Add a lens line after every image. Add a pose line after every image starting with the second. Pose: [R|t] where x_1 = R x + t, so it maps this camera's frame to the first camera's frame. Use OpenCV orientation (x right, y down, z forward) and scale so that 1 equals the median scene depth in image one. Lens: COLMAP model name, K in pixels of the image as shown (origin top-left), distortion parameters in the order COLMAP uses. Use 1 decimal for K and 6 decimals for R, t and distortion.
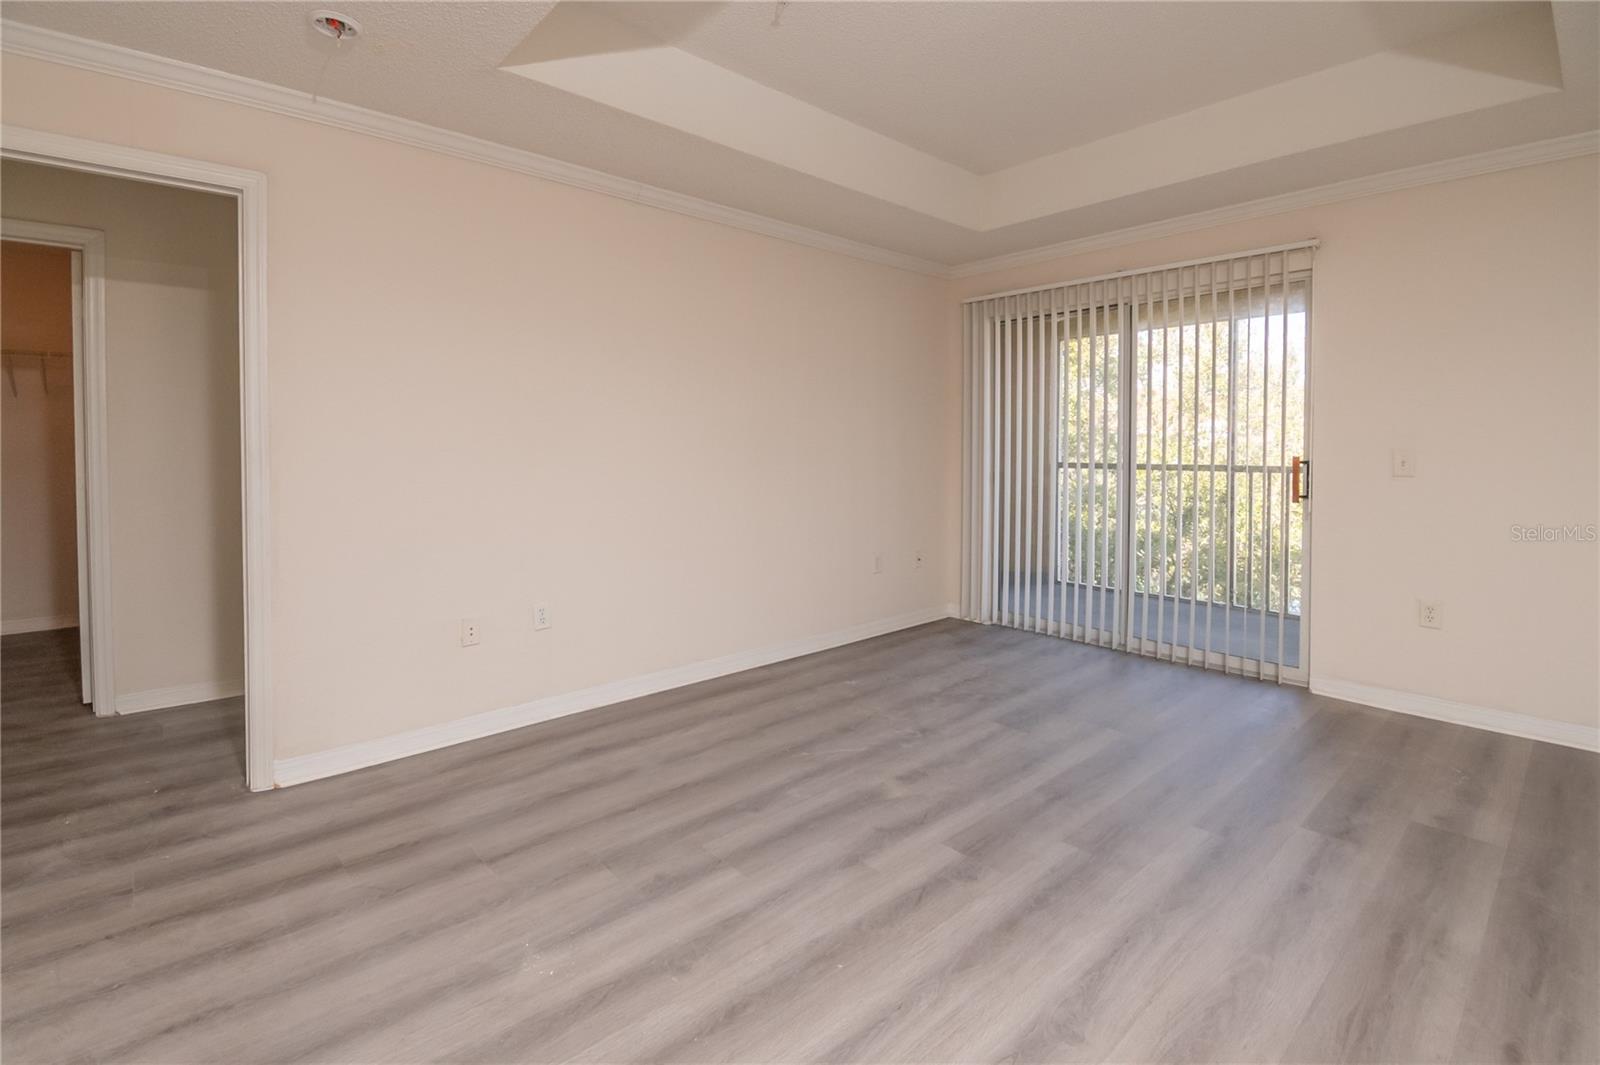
lens RADIAL K [[725.9, 0, 794.0], [0, 725.9, 469.4], [0, 0, 1]] dist [0.010834, -0.016607]
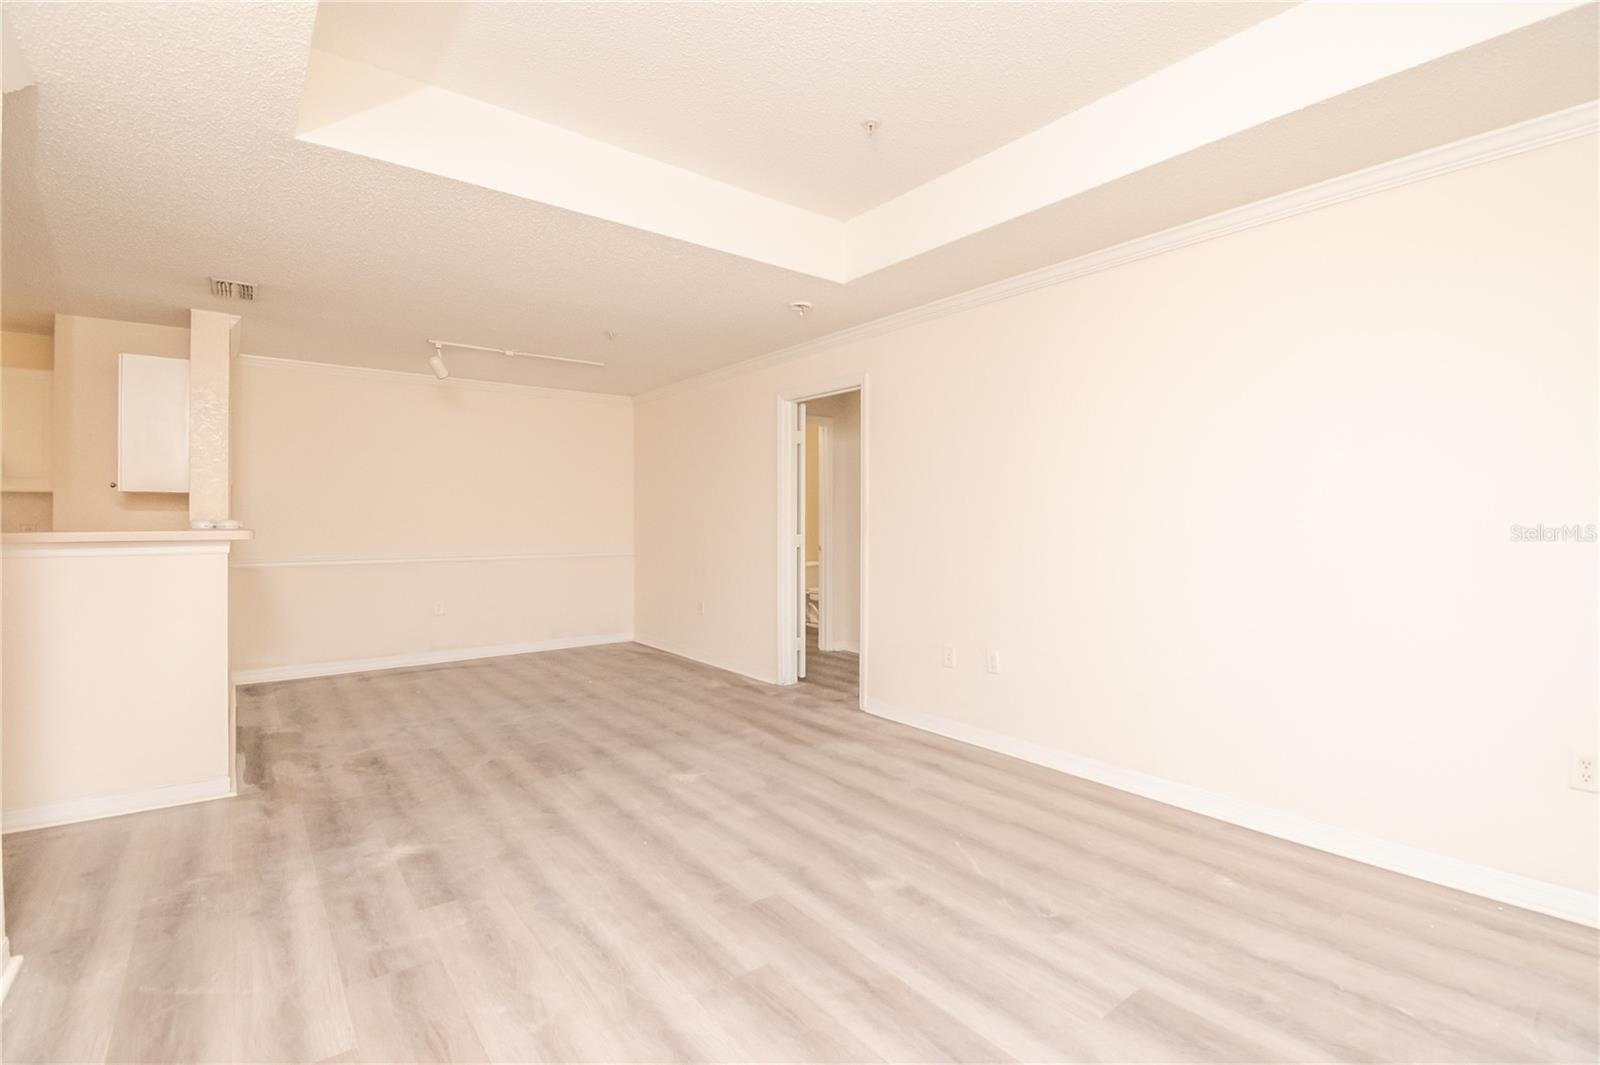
lens RADIAL K [[720.5, 0, 800.0], [0, 720.5, 532.5], [0, 0, 1]] dist [-0.000096, -0.011328]
pose [[-0.062532, 0.015859, -0.997917, 1.121706], [-0.028814, 0.999428, 0.017688, -0.031664], [0.997627, 0.029860, -0.062040, 0.977743]]
